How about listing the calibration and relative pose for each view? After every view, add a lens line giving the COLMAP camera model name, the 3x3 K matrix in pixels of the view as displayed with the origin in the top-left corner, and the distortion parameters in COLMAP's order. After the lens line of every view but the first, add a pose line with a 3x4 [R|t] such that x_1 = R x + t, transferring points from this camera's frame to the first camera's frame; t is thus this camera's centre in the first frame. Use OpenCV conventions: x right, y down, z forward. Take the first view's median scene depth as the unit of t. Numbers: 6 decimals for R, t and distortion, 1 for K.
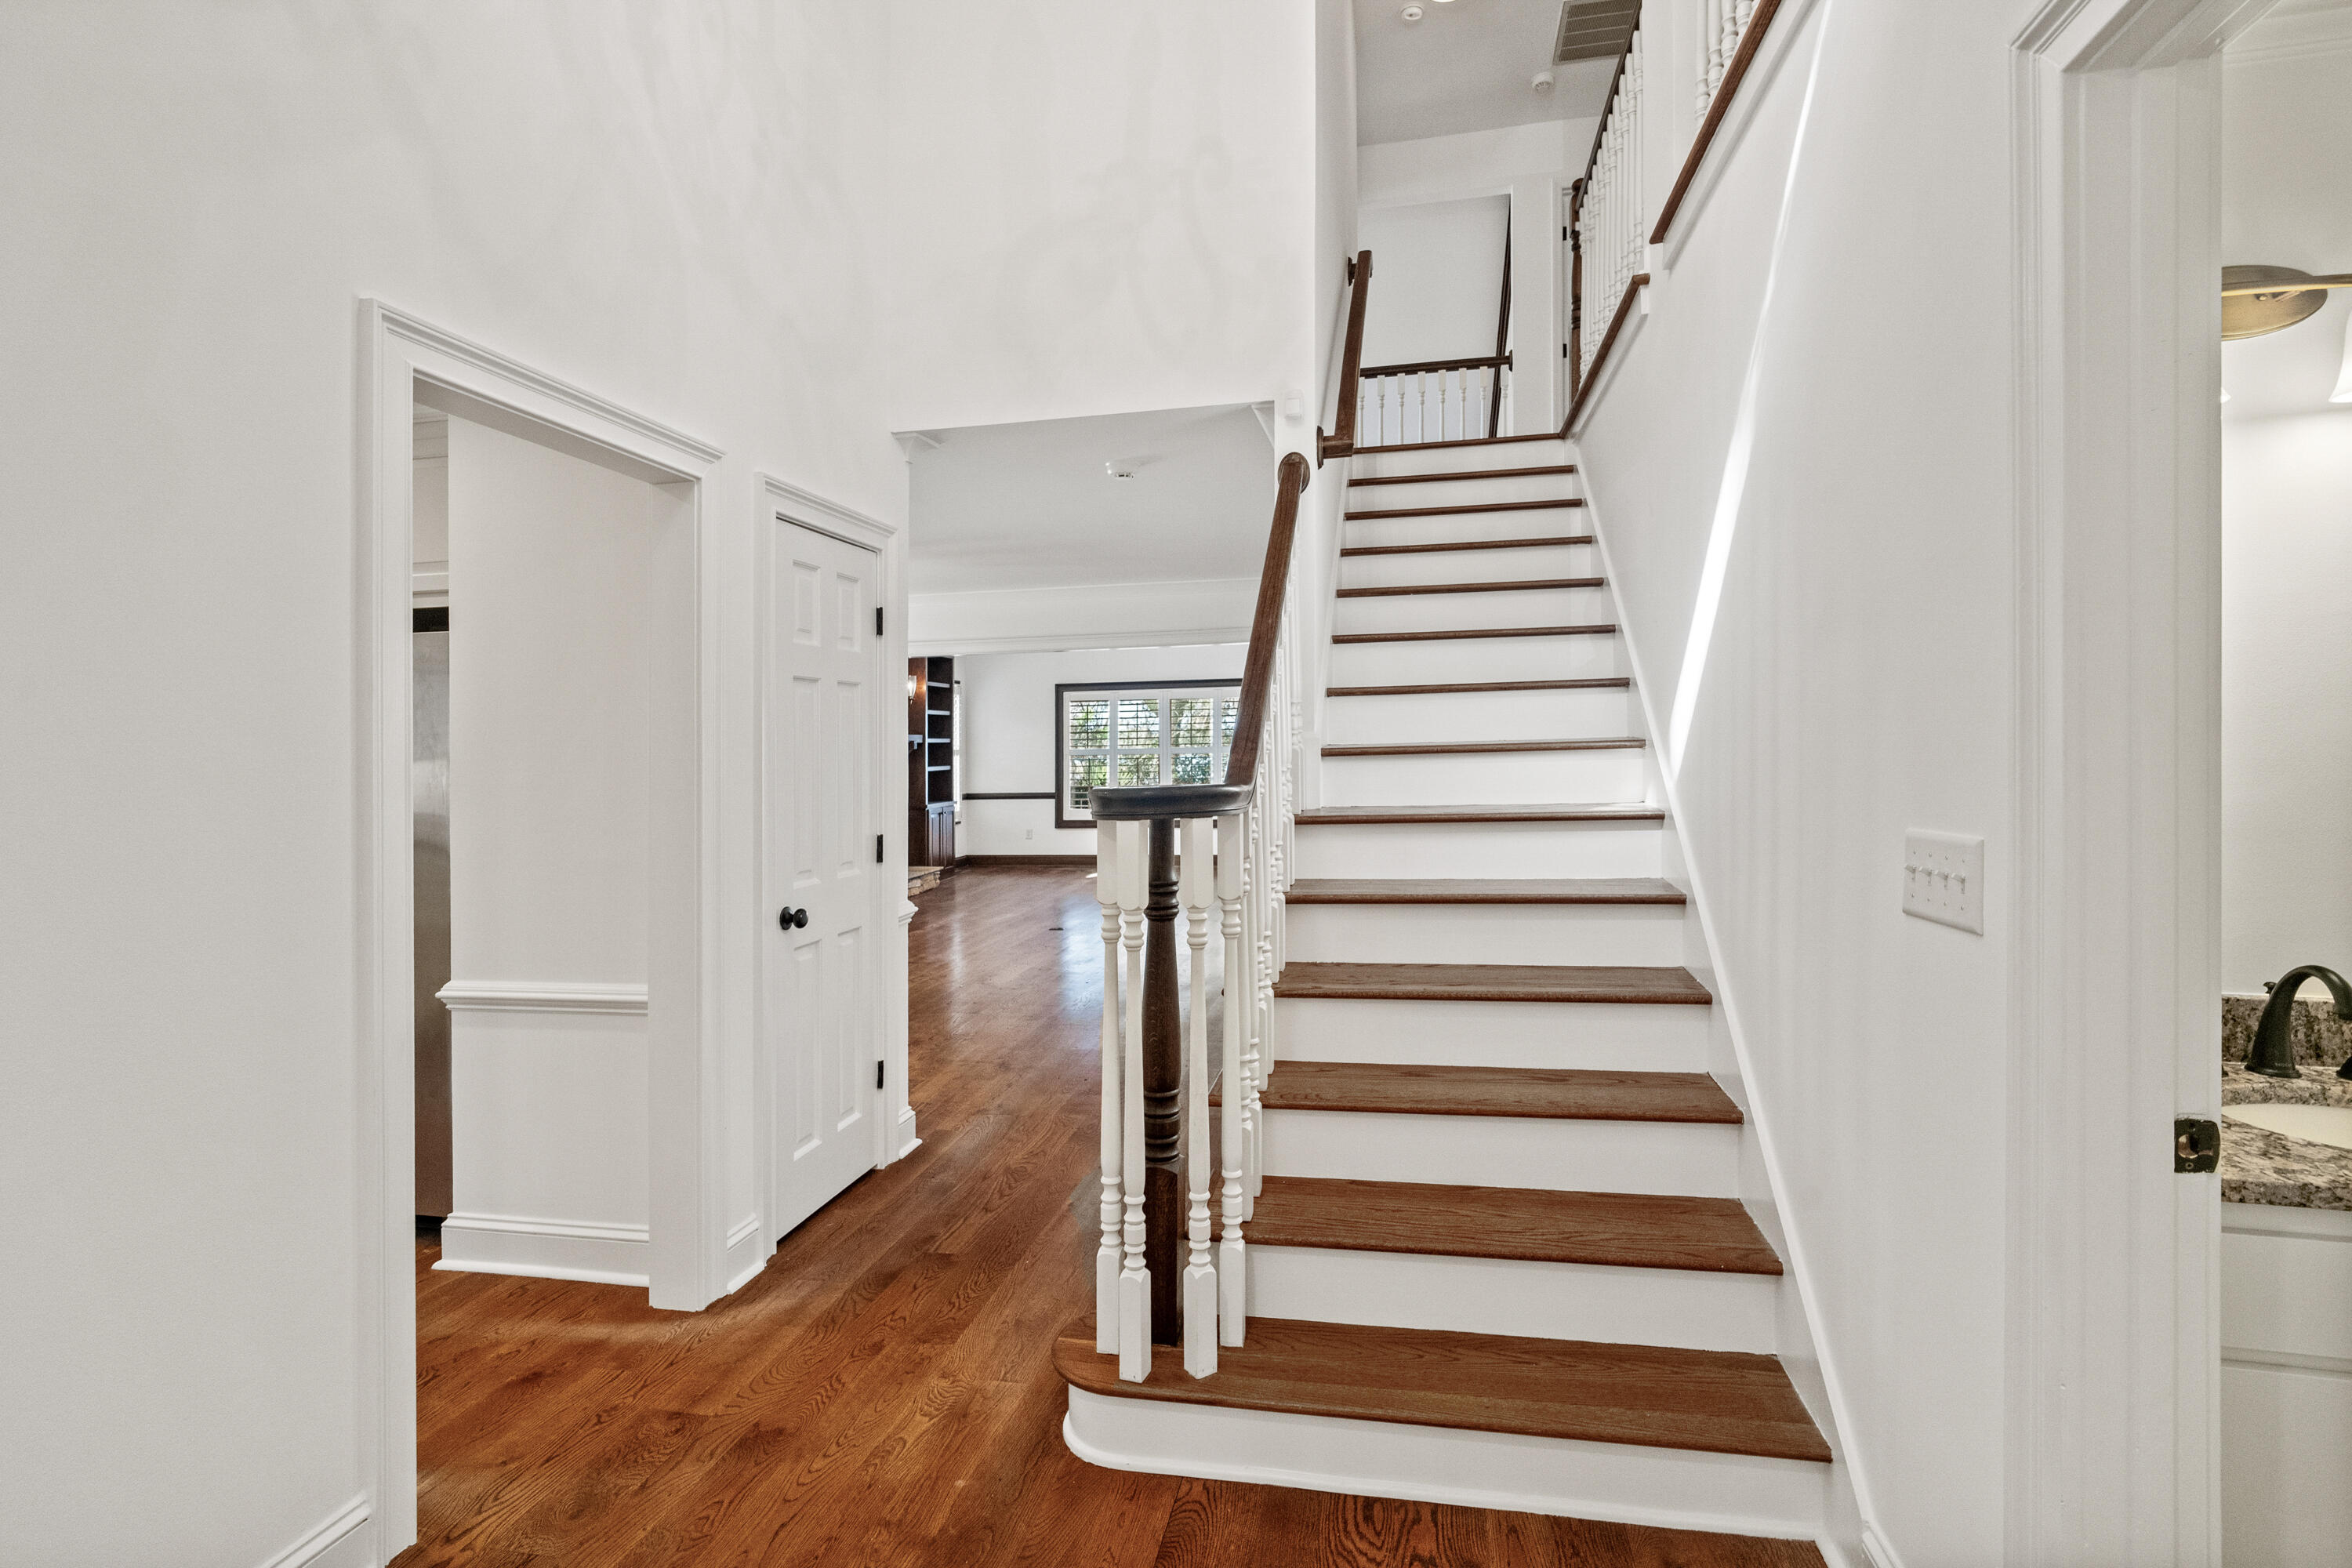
lens RADIAL K [[1125.0, 0, 1182.3], [0, 1125.0, 771.7], [0, 0, 1]] dist [-0.004953, 0.005987]
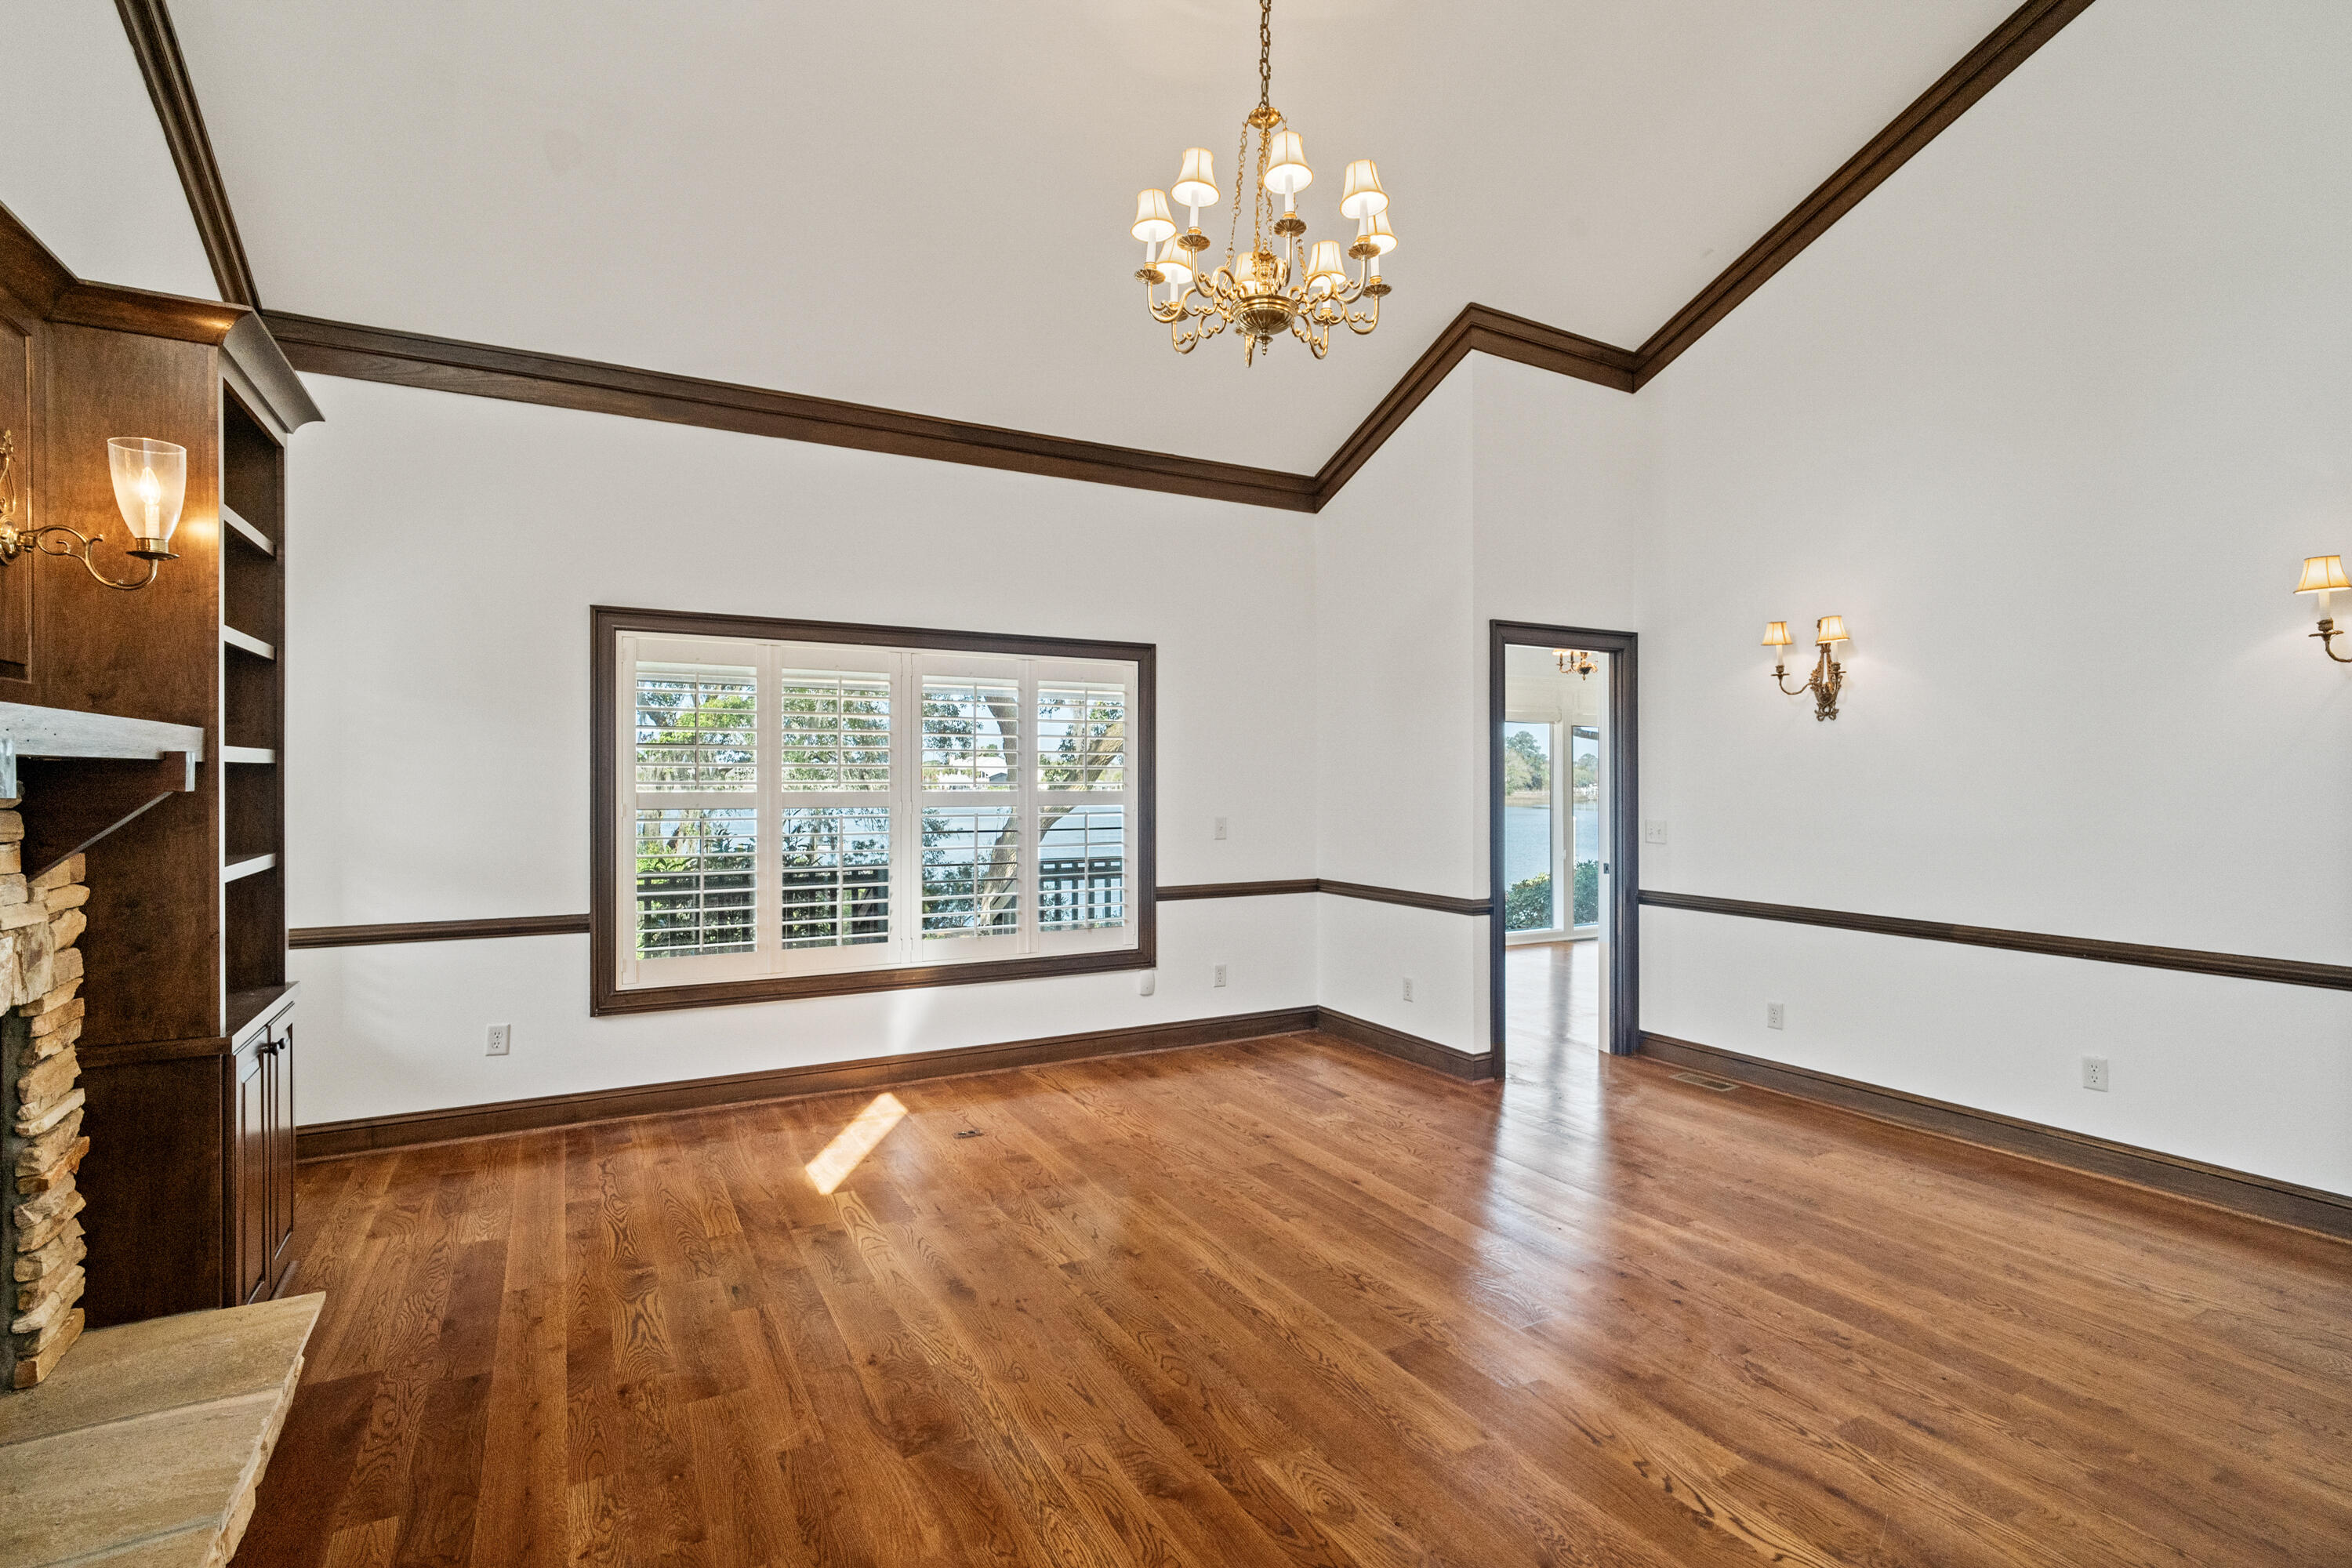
lens RADIAL K [[1125.0, 0, 1177.6], [0, 1125.0, 787.9], [0, 0, 1]] dist [-0.004953, 0.005987]
pose [[0.755602, 0.022521, 0.654644, -0.205548], [-0.012487, 0.999722, -0.019980, -0.016068], [-0.654912, 0.006922, 0.755673, 0.615513]]
